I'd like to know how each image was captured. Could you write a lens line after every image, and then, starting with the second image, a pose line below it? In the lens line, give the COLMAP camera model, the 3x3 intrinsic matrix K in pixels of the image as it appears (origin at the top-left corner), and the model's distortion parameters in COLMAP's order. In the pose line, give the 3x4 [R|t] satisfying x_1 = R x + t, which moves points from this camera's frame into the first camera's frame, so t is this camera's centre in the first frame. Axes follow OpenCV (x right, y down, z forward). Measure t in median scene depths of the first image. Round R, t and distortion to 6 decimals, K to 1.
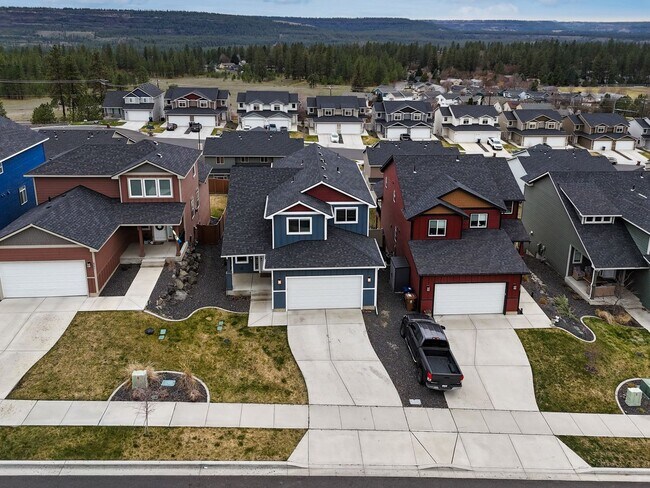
lens RADIAL K [[455.6, 0, 347.5], [0, 455.6, 174.0], [0, 0, 1]] dist [0.054520, -0.006569]
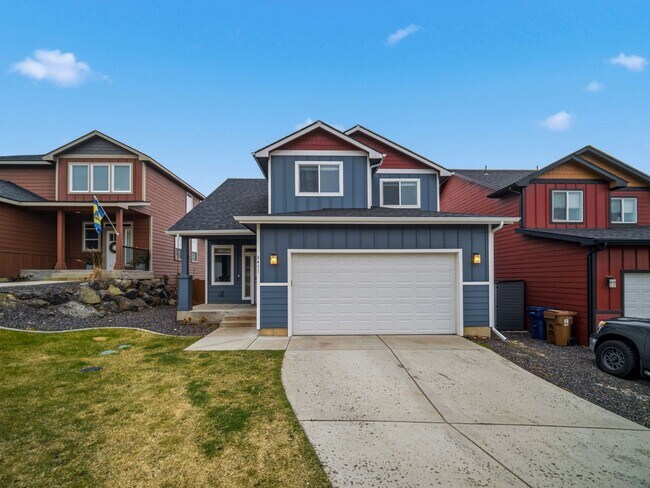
lens RADIAL K [[297.7, 0, 336.0], [0, 297.7, 277.1], [0, 0, 1]] dist [-0.003579, -0.001337]
pose [[0.997649, -0.030524, -0.061364, -0.071876], [0.012804, 0.962592, -0.270653, 0.329913], [0.067330, 0.269231, 0.960719, 0.732552]]
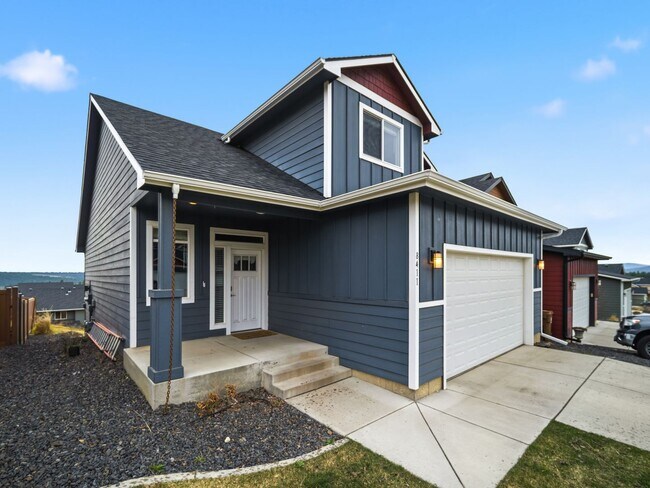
lens RADIAL K [[301.4, 0, 321.2], [0, 301.4, 278.7], [0, 0, 1]] dist [-0.007620, 0.000638]
pose [[0.817609, -0.044523, 0.574050, -0.297327], [0.182478, 0.965647, -0.185005, 0.263687], [-0.546093, 0.256013, 0.797647, 0.904272]]
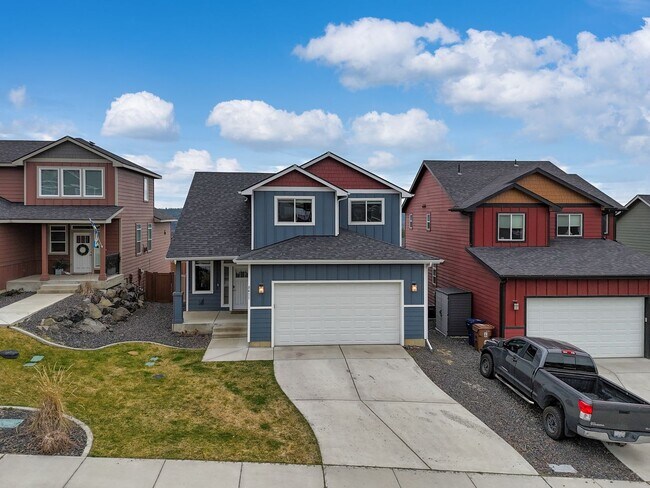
lens RADIAL K [[462.6, 0, 331.7], [0, 462.6, 229.1], [0, 0, 1]] dist [0.052259, -0.014422]
pose [[0.999692, -0.022941, -0.009433, -0.051762], [0.019865, 0.968187, -0.249438, 0.309786], [0.014856, 0.249174, 0.968345, 0.411182]]
